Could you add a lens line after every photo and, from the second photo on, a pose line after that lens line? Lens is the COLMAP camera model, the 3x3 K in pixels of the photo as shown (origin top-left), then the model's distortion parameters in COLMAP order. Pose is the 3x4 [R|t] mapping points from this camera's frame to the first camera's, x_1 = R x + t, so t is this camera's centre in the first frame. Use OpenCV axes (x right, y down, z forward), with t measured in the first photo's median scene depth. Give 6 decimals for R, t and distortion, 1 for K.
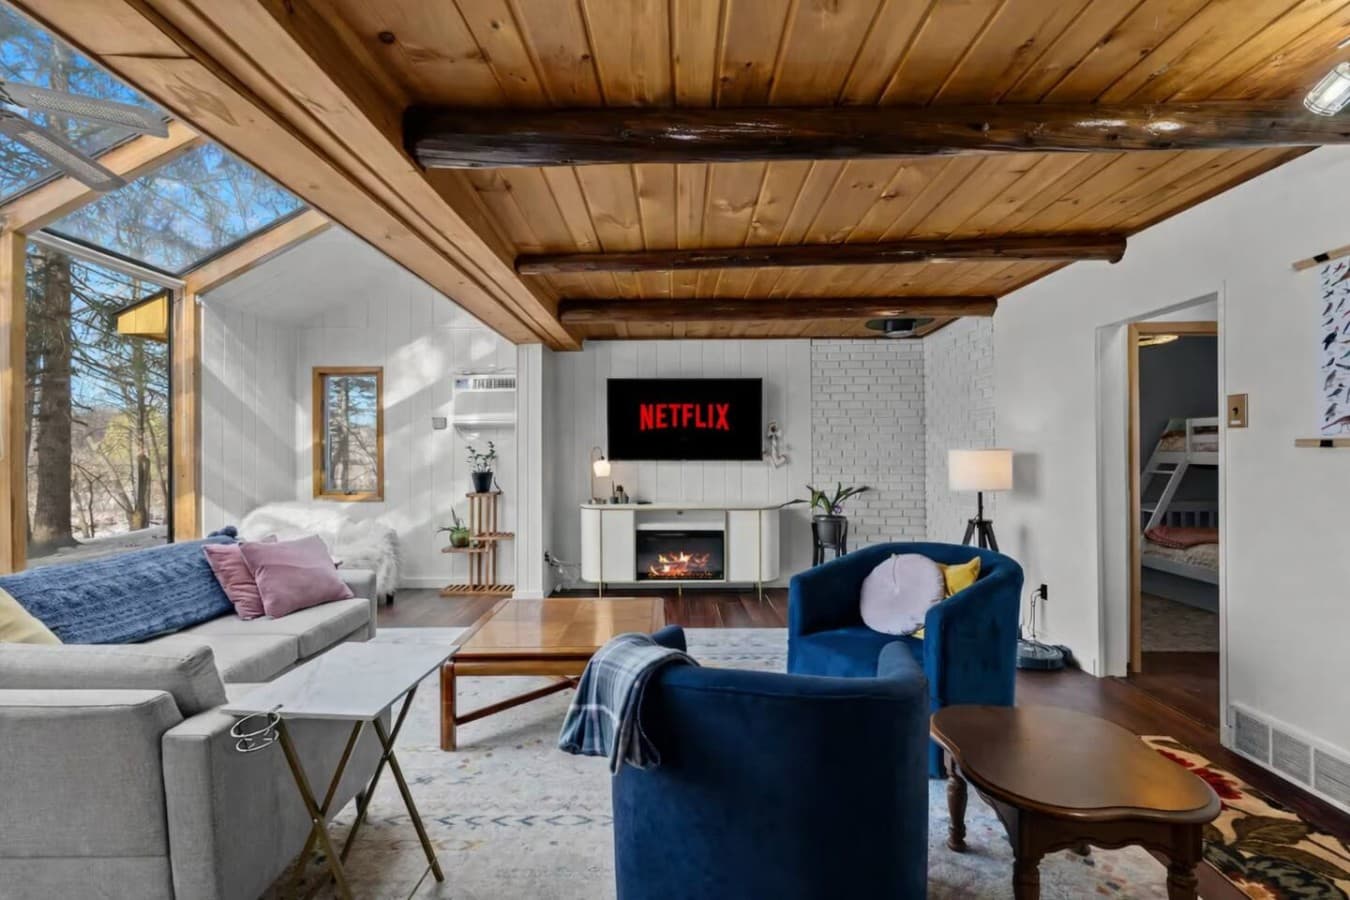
lens RADIAL K [[592.8, 0, 671.8], [0, 592.8, 451.9], [0, 0, 1]] dist [-0.002779, 0.000470]
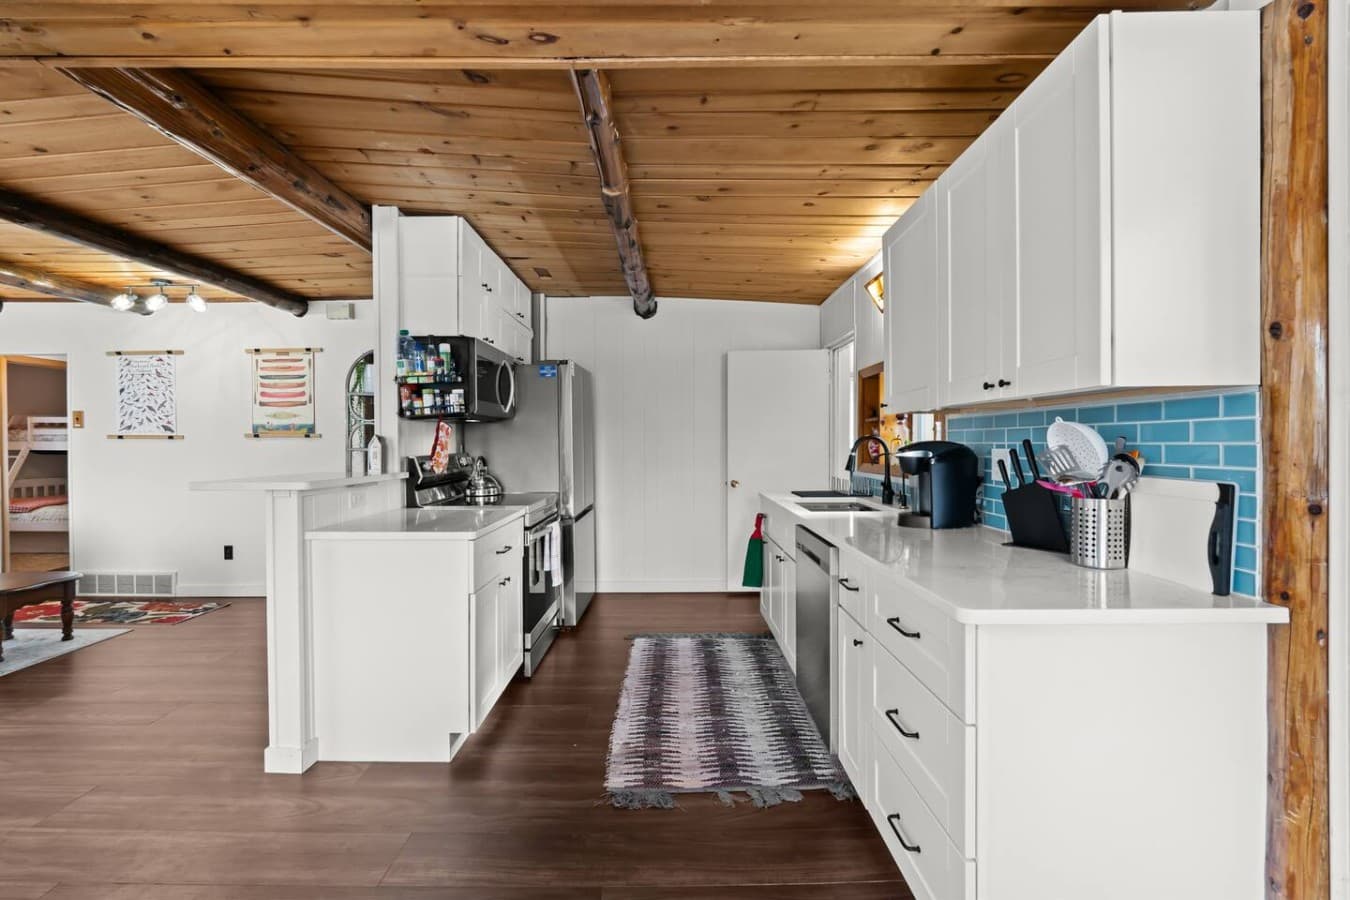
lens RADIAL K [[592.8, 0, 670.8], [0, 592.8, 451.4], [0, 0, 1]] dist [-0.002779, 0.000470]
pose [[-0.008915, -0.009871, 0.999912, -0.595038], [-0.003612, 0.999945, 0.009839, 0.005222], [-0.999954, -0.003524, -0.008950, -0.548942]]
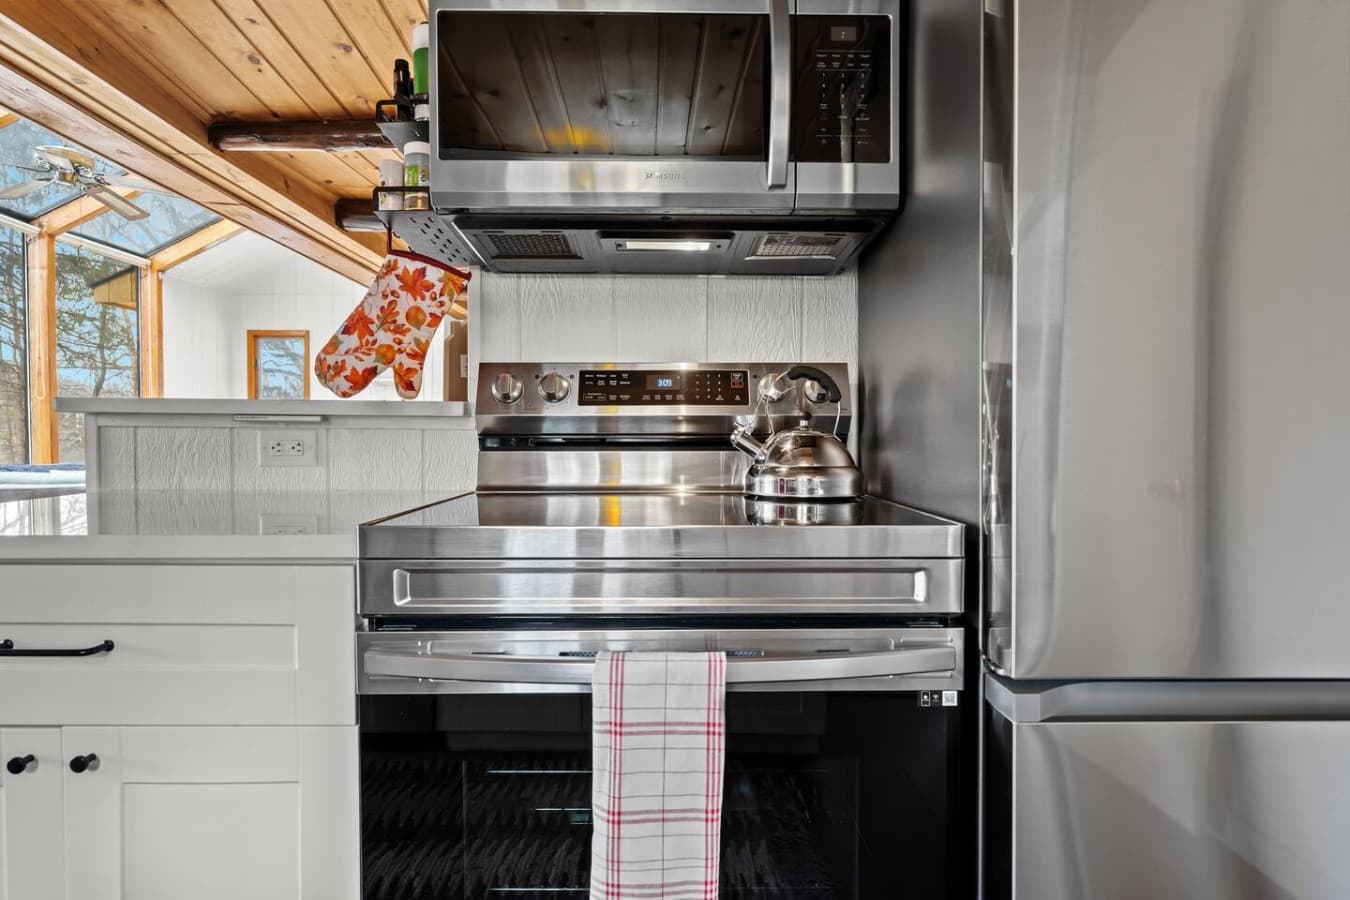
lens RADIAL K [[754.5, 0, 679.8], [0, 754.5, 449.7], [0, 0, 1]] dist [-0.005348, 0.002141]
pose [[0.999744, 0.007697, 0.021279, 0.263633], [-0.008192, 0.999696, 0.023268, 0.062169], [-0.021094, -0.023436, 0.999503, -0.634501]]
